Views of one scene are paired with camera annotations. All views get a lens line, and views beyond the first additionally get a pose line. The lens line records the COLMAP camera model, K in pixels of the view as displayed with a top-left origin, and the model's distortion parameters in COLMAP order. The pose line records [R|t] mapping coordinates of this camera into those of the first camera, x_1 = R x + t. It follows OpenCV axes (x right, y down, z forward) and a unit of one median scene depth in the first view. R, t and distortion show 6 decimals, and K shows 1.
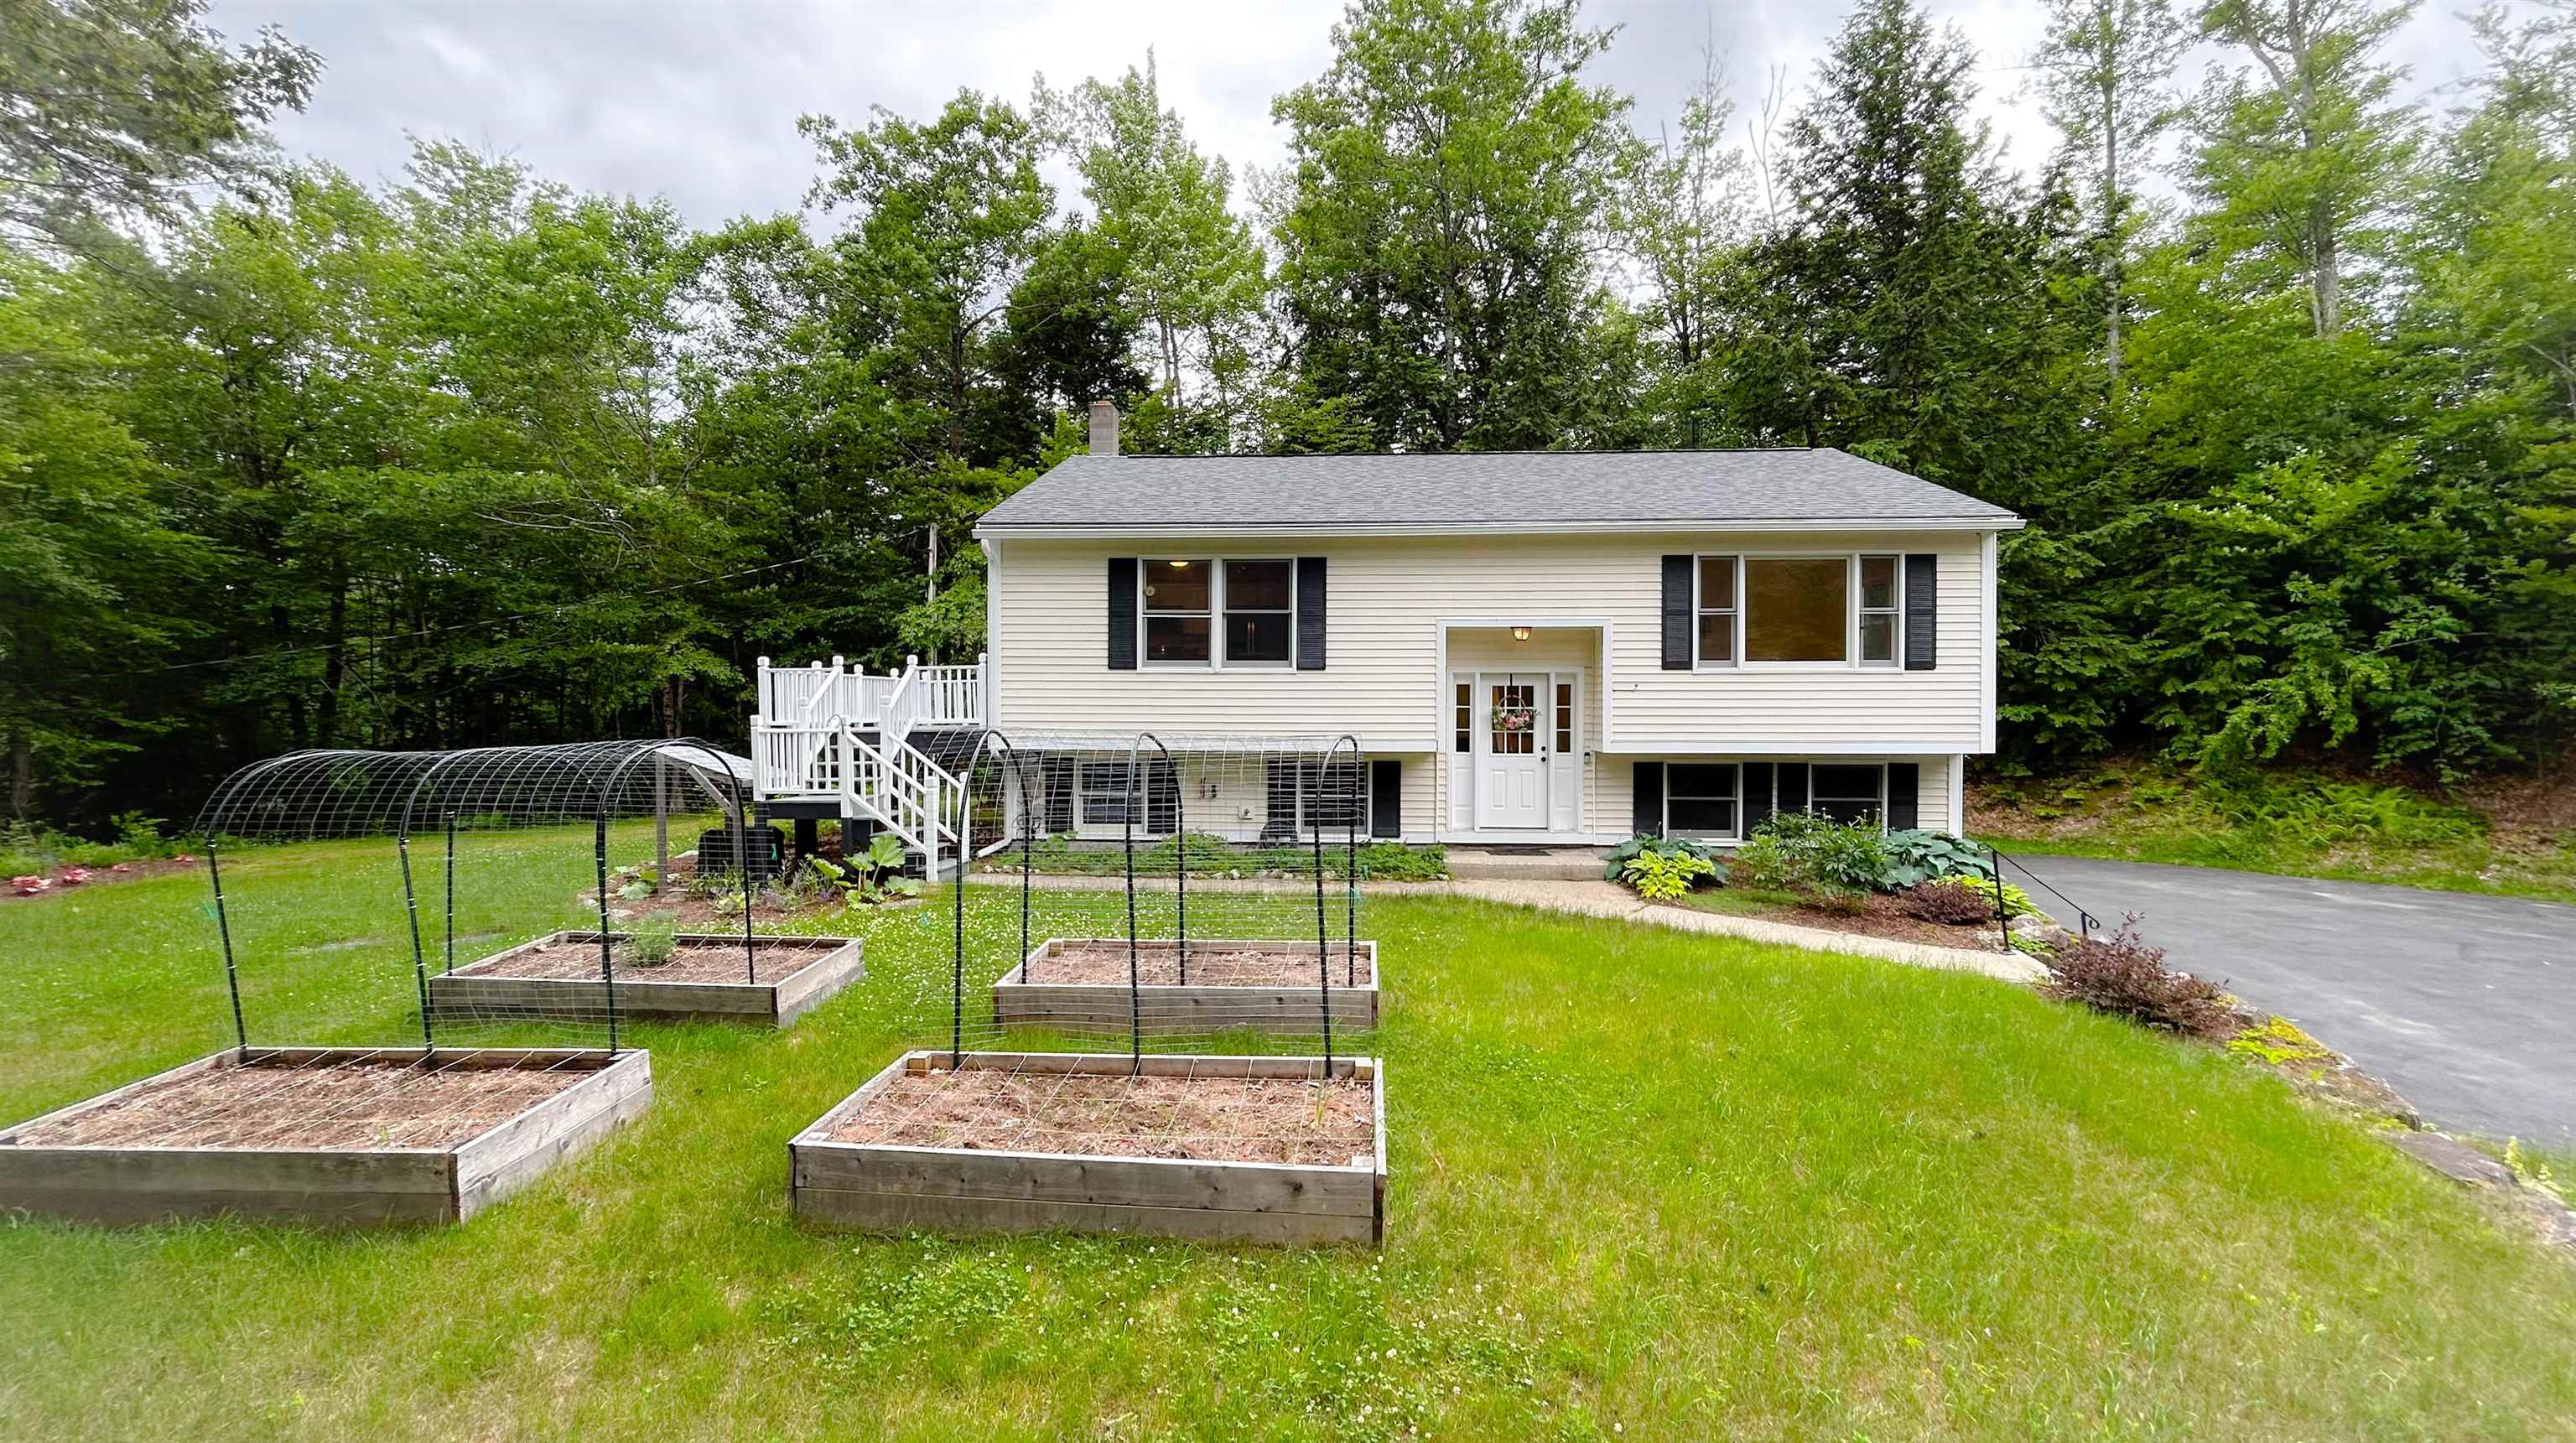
lens RADIAL K [[1059.9, 0, 1273.4], [0, 1059.9, 770.3], [0, 0, 1]] dist [-0.002085, 0.000271]
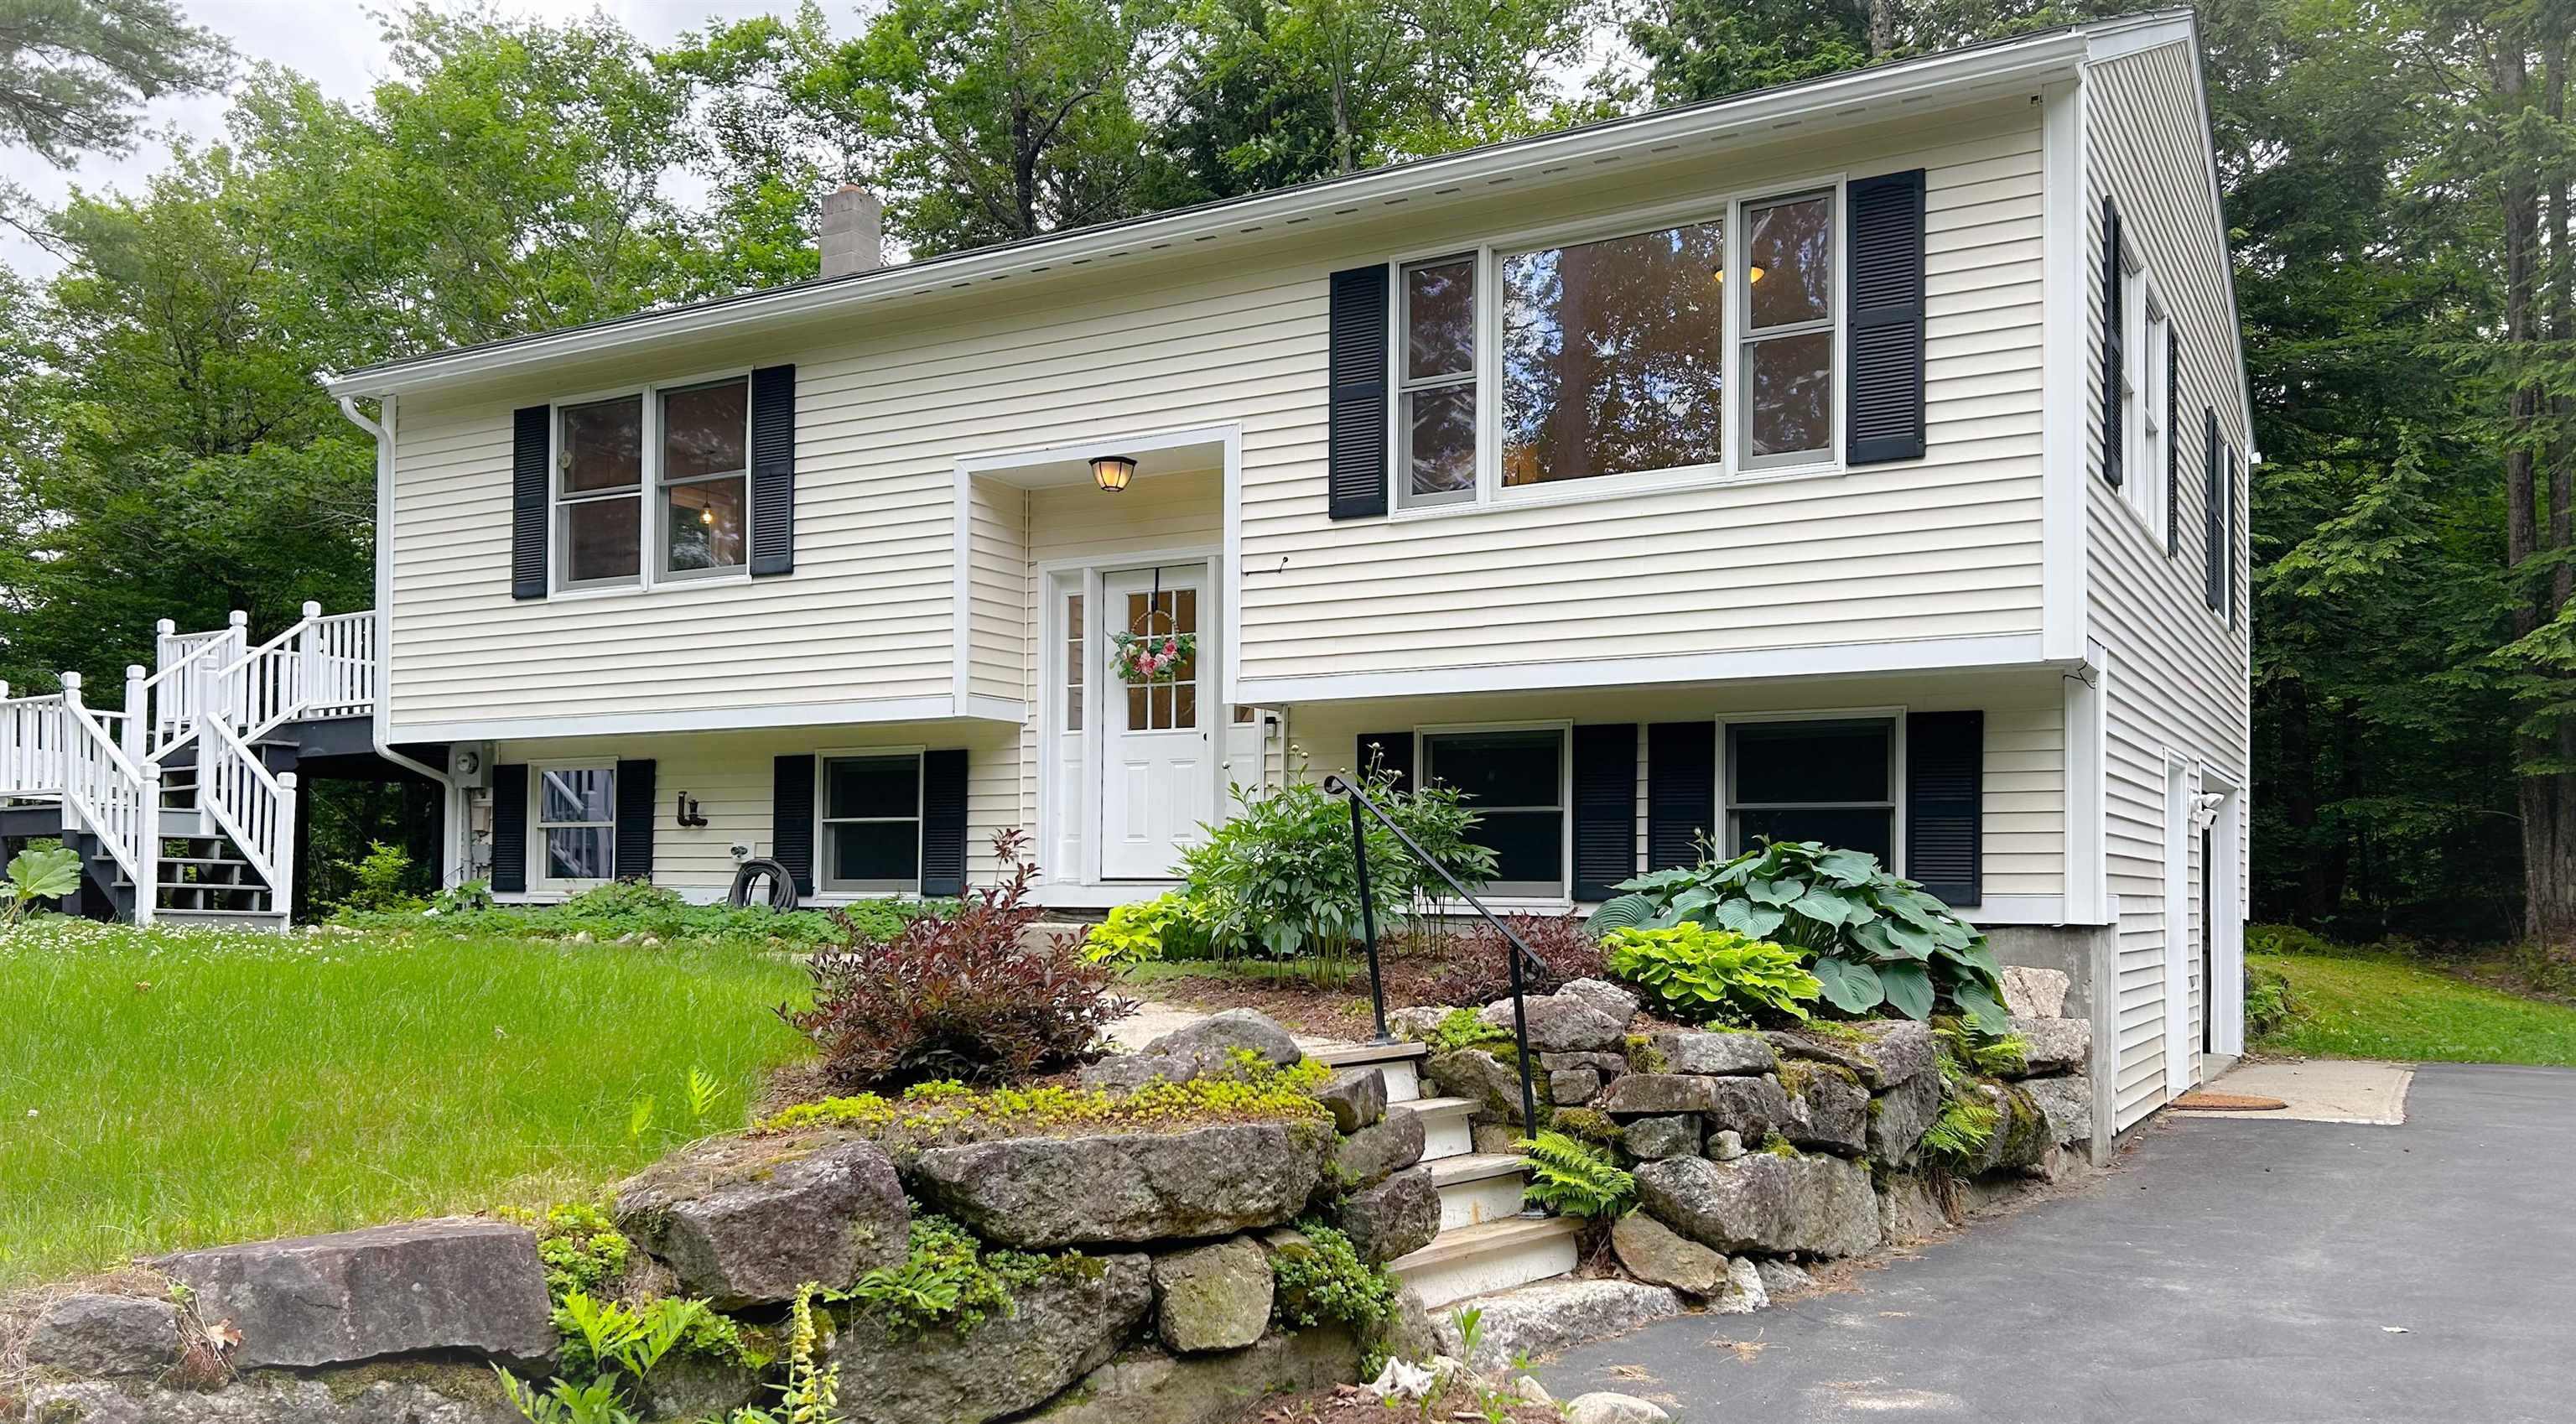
lens RADIAL K [[1990.8, 0, 1298.8], [0, 1990.8, 935.0], [0, 0, 1]] dist [0.025416, 0.006415]
pose [[0.893752, 0.010988, -0.448426, 0.701186], [-0.028232, 0.999096, -0.031786, 0.107626], [0.447671, 0.041068, 0.893255, 0.206884]]
